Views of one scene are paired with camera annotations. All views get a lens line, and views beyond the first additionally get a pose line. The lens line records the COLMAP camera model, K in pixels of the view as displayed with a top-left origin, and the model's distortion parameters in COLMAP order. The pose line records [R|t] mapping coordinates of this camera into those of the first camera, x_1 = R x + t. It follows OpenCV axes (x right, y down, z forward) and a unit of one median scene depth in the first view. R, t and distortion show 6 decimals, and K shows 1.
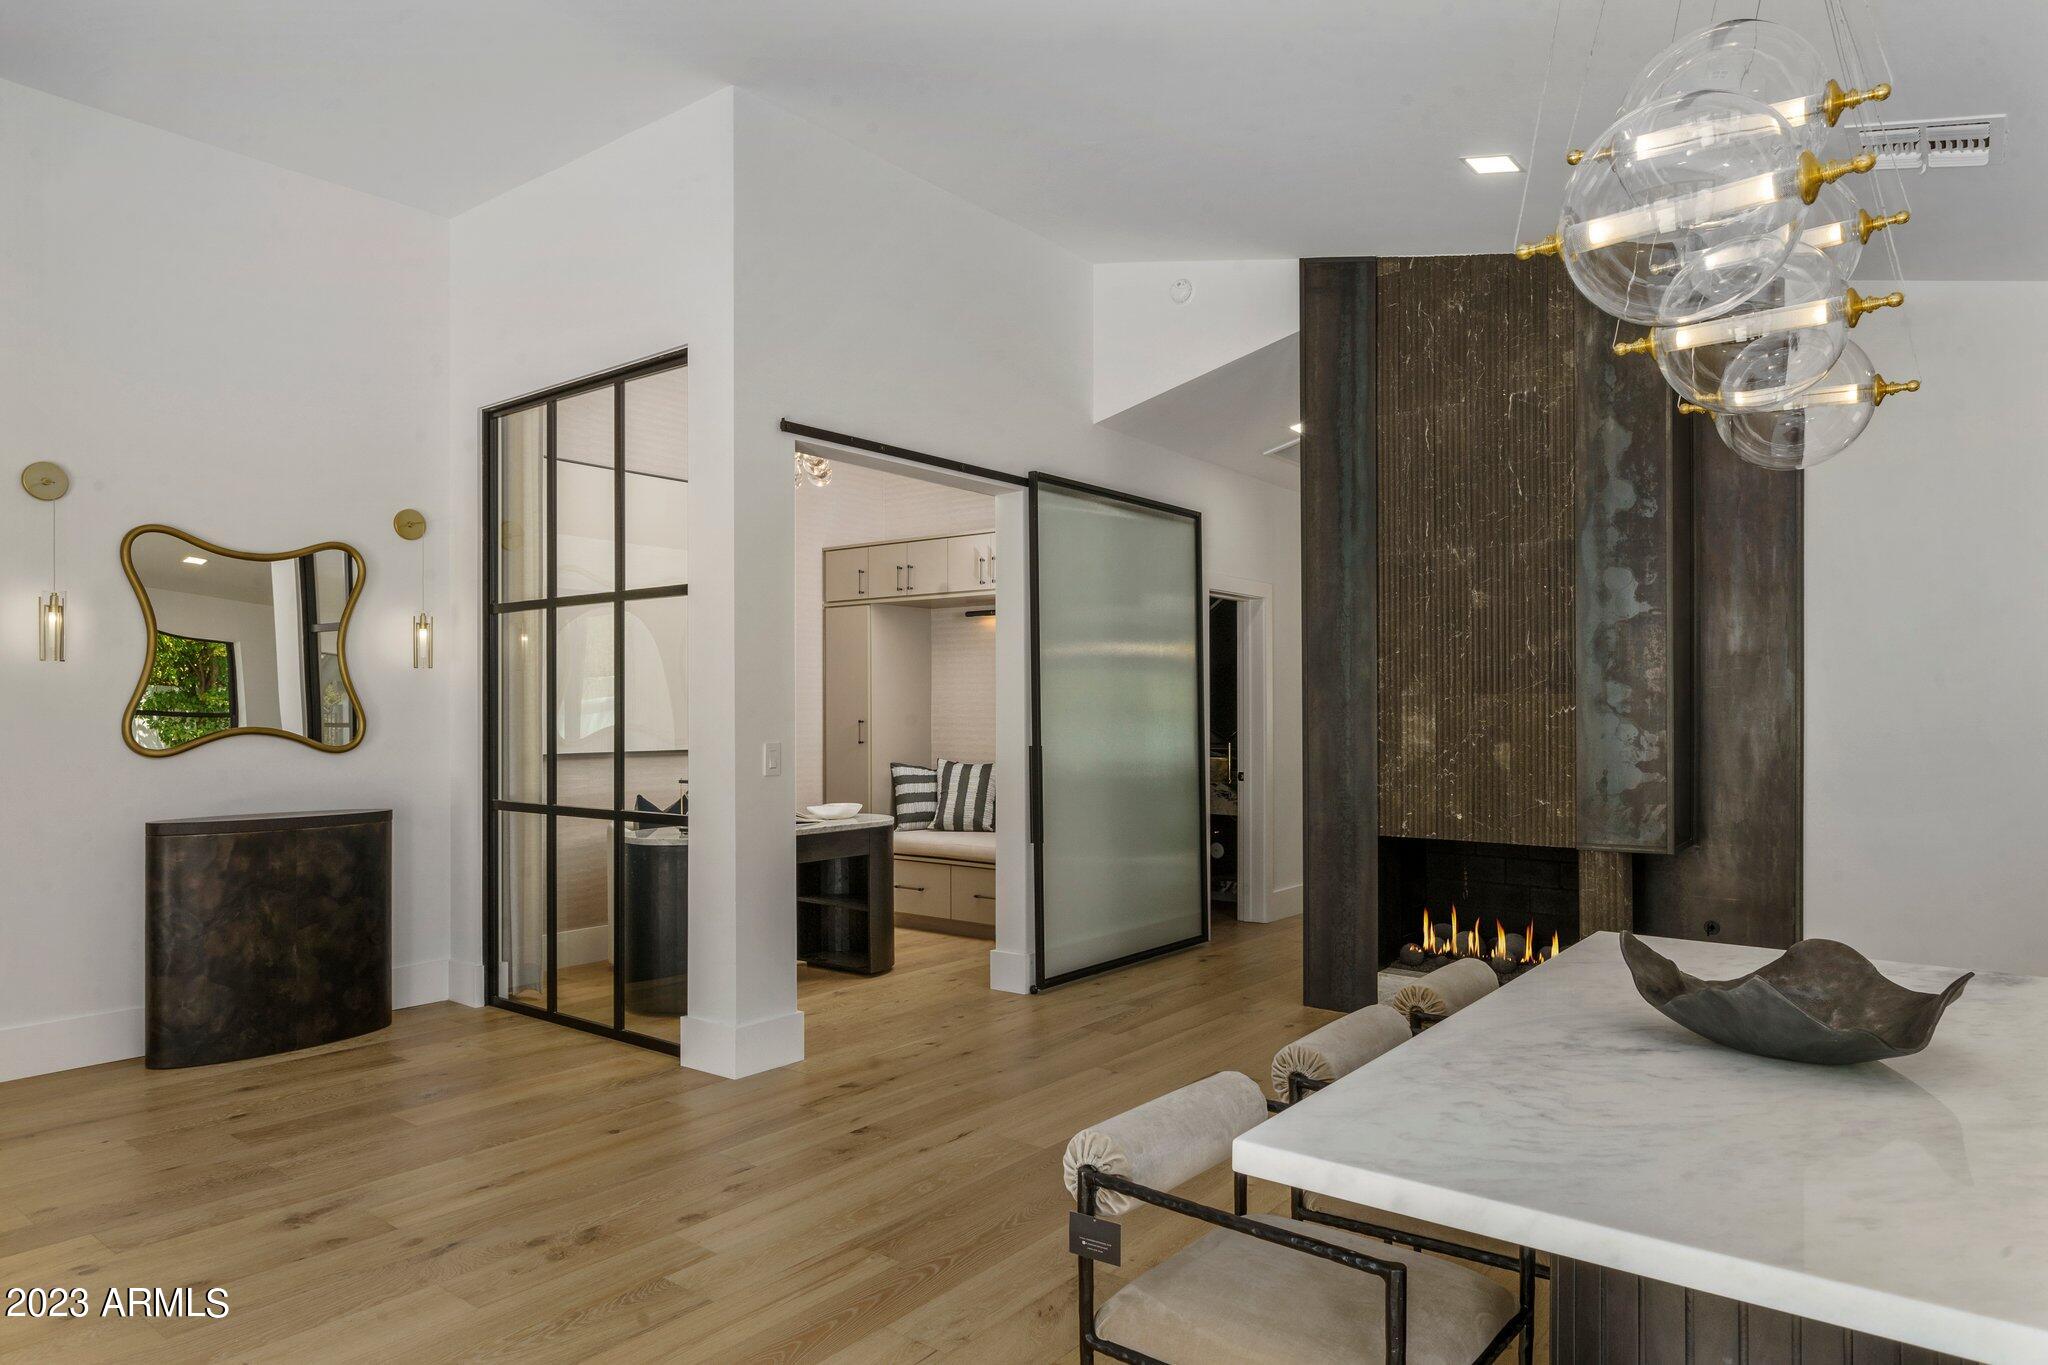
lens RADIAL K [[1276.0, 0, 1016.8], [0, 1276.0, 700.7], [0, 0, 1]] dist [-0.000879, -0.002226]
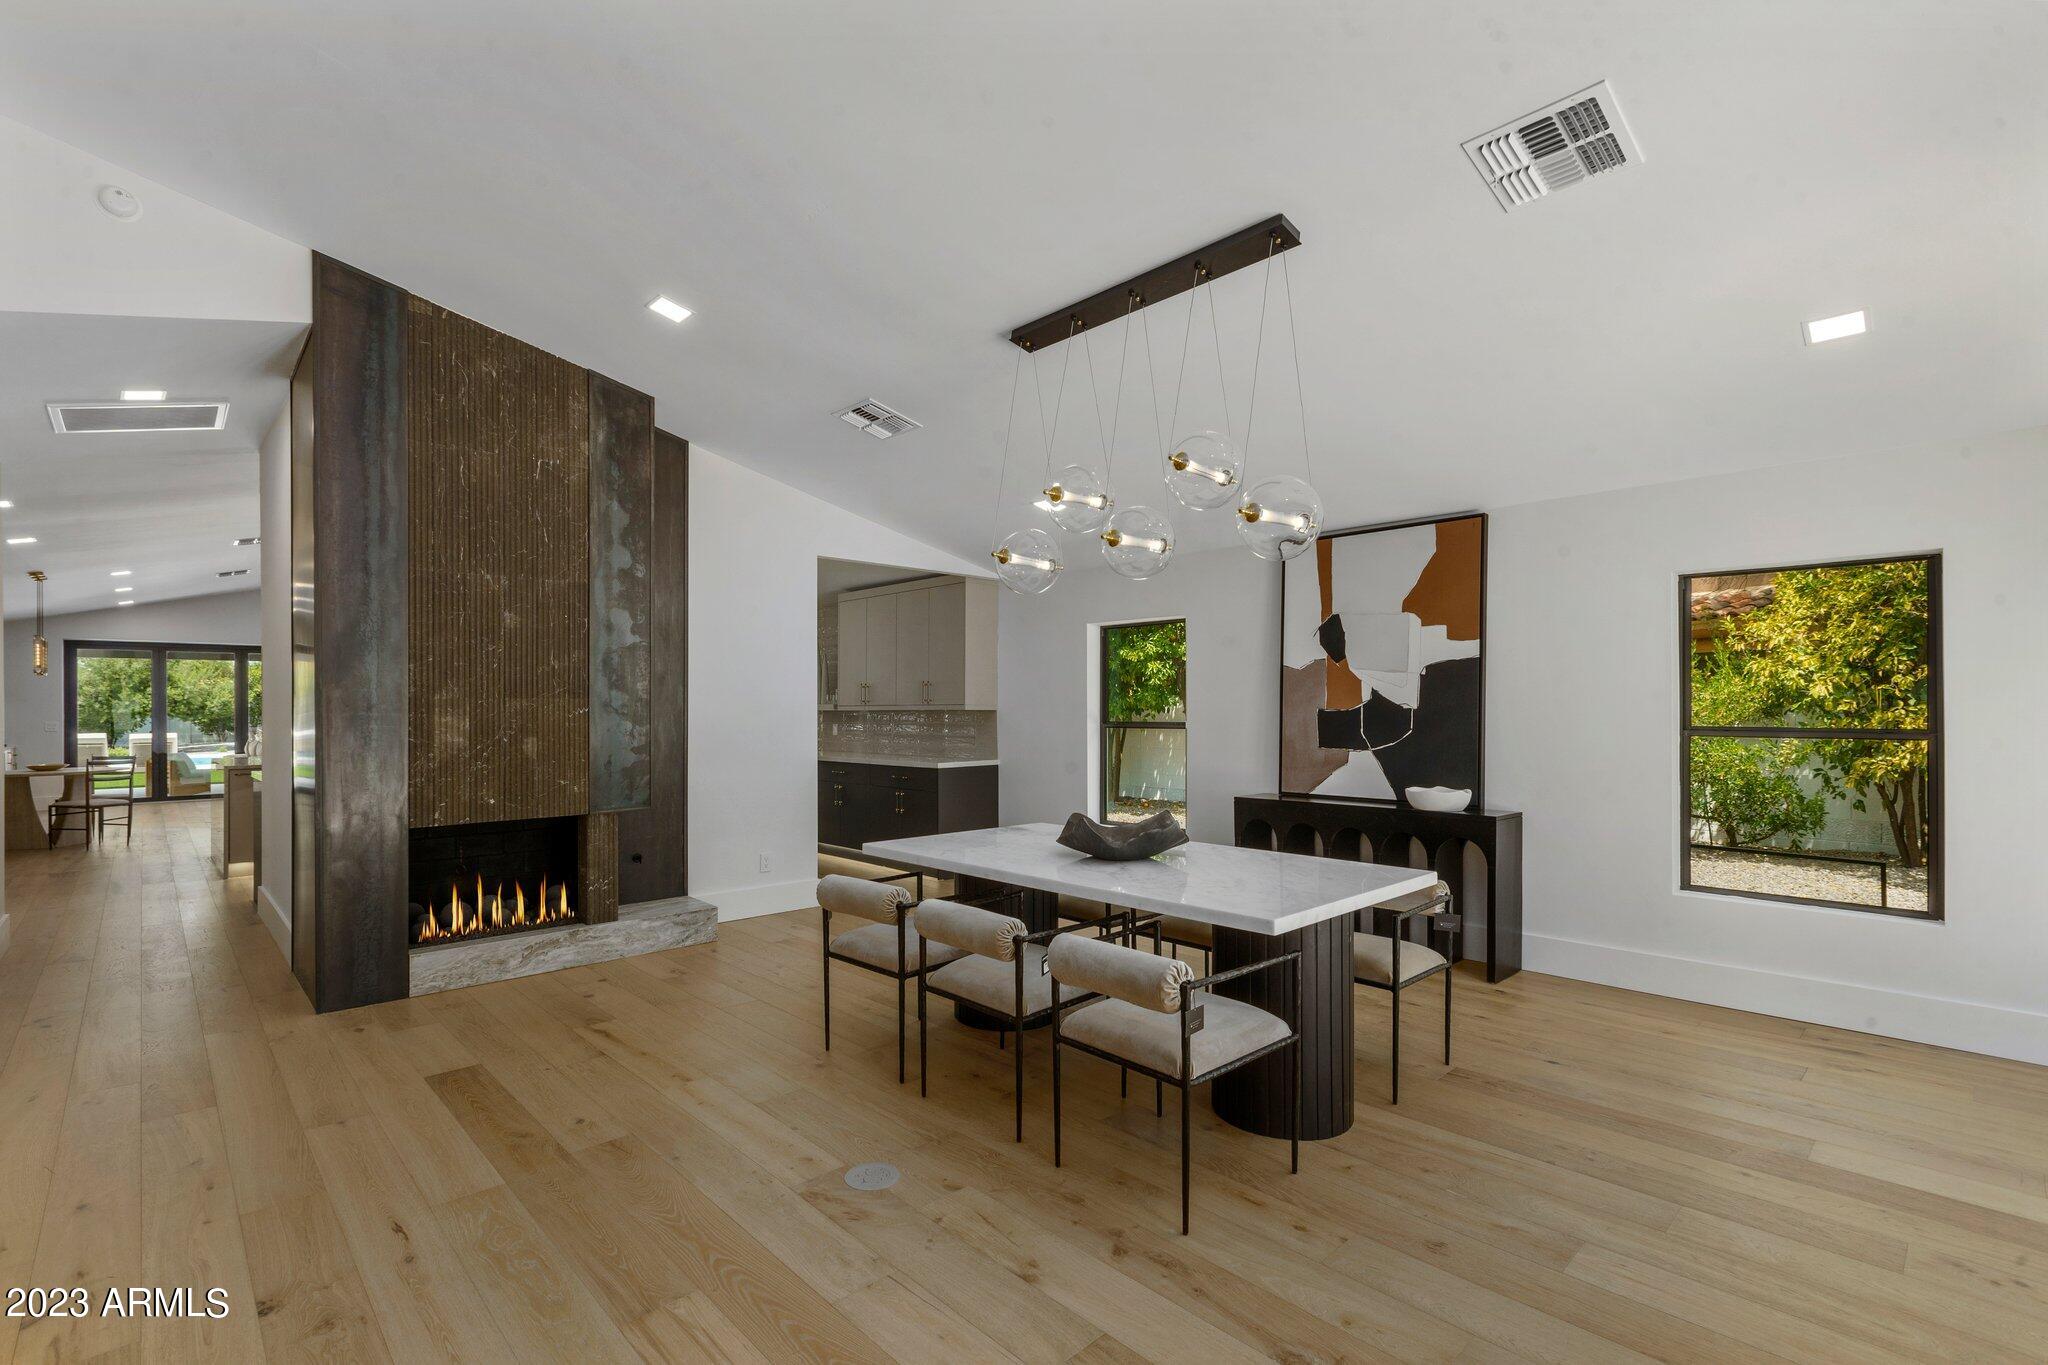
lens RADIAL K [[936.2, 0, 1014.1], [0, 936.2, 701.9], [0, 0, 1]] dist [0.007043, -0.002809]
pose [[0.131163, 0.007132, 0.991335, -0.450847], [-0.003640, 0.999971, -0.006712, 0.002495], [-0.991354, -0.002728, 0.131186, 0.401286]]
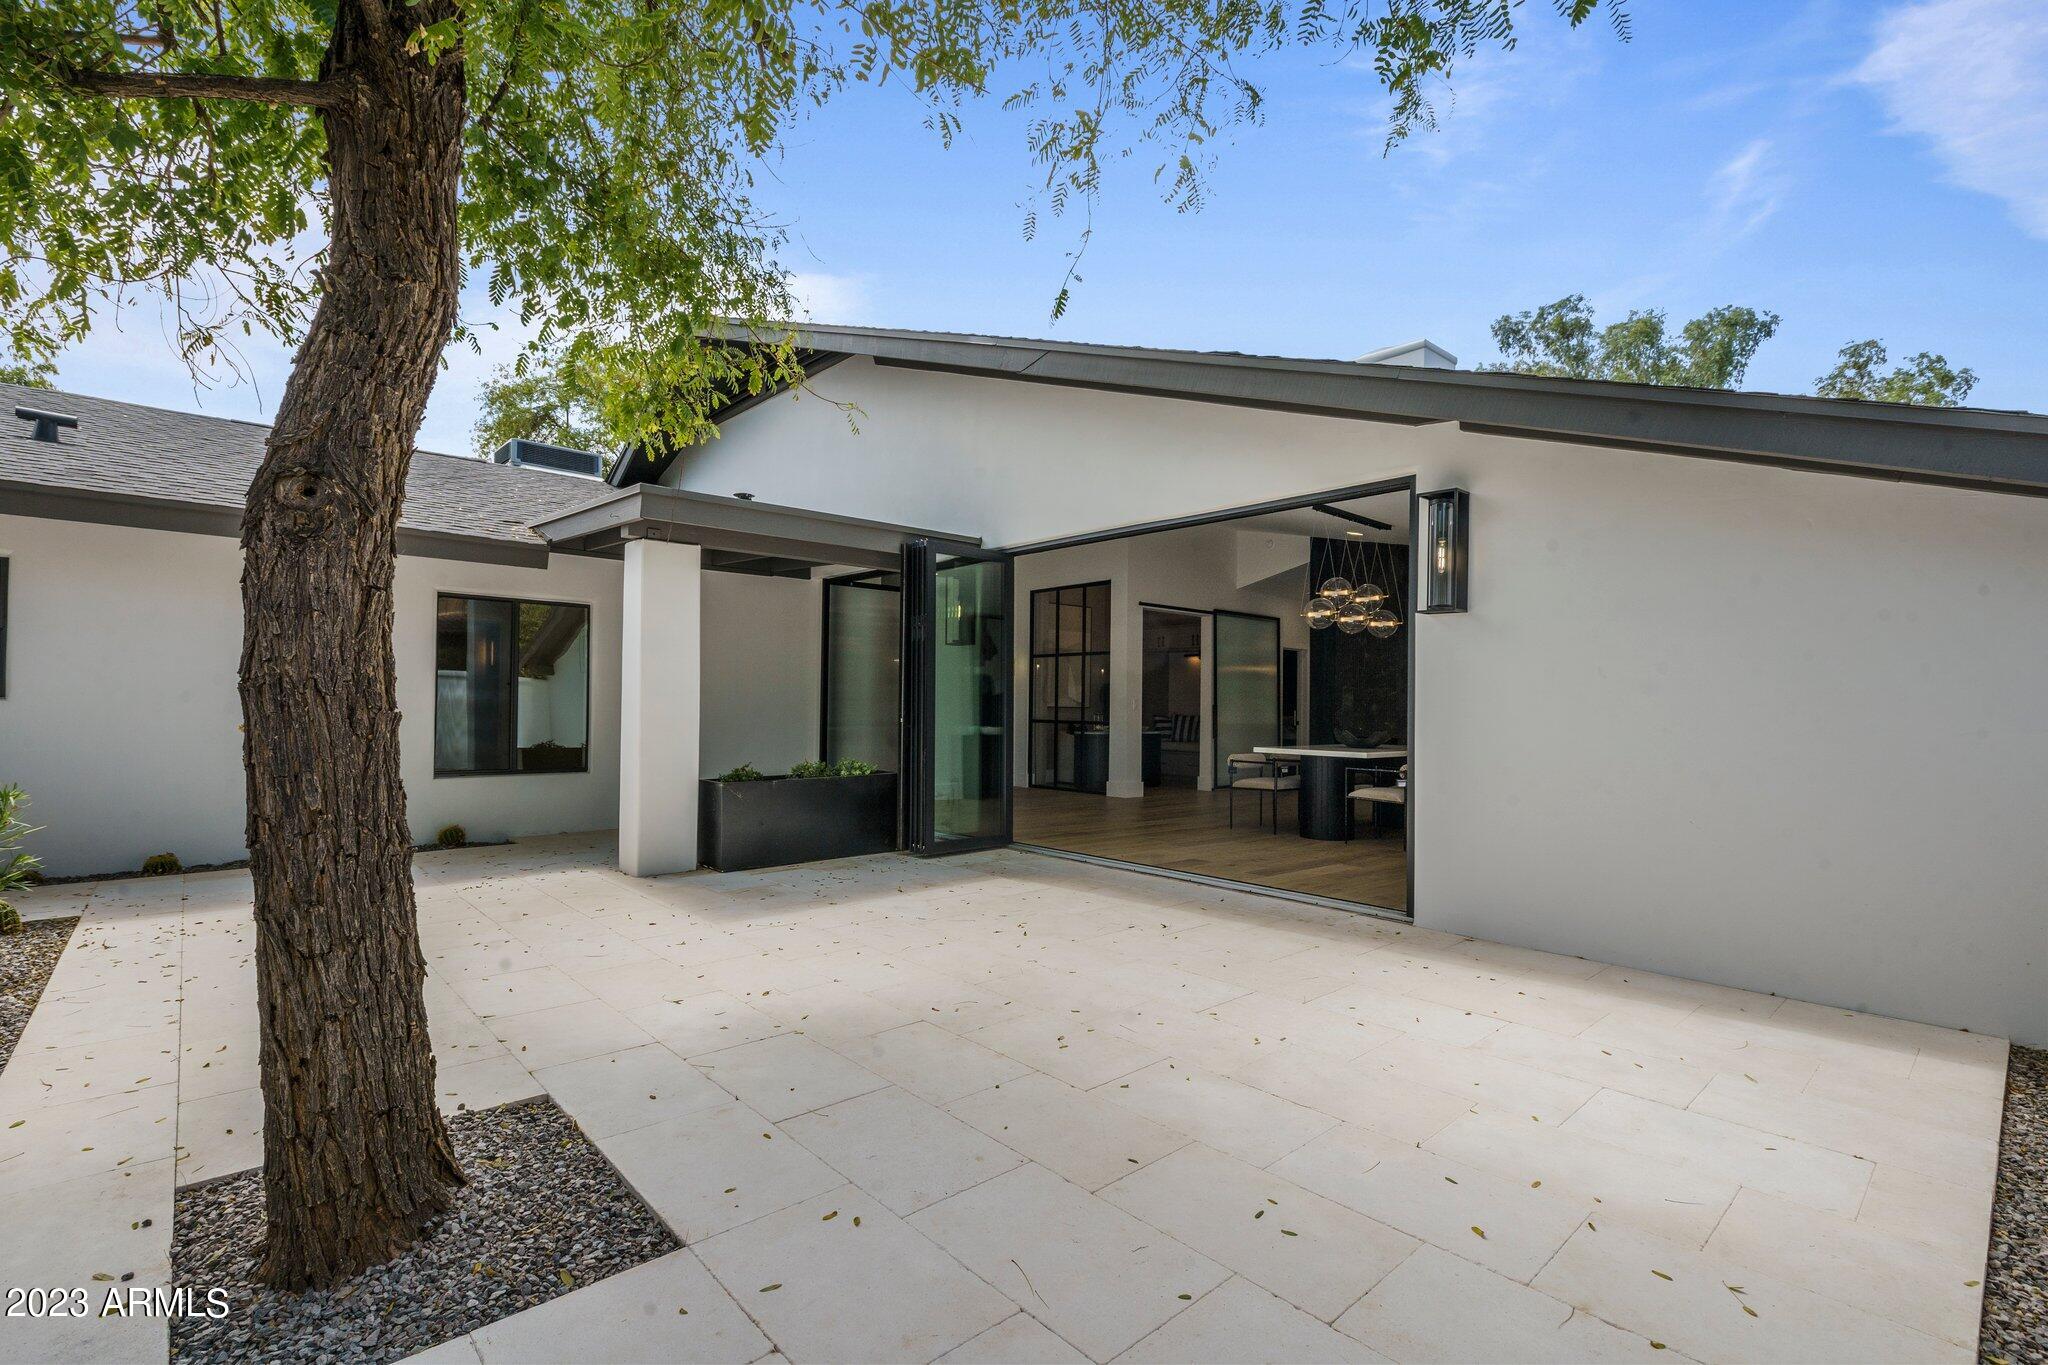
lens RADIAL K [[936.2, 0, 1018.0], [0, 936.2, 691.8], [0, 0, 1]] dist [0.007043, -0.002809]
pose [[0.986385, 0.014357, -0.163824, -0.089844], [-0.014239, 0.999897, 0.001890, 0.010327], [0.163835, 0.000469, 0.986488, -1.312209]]
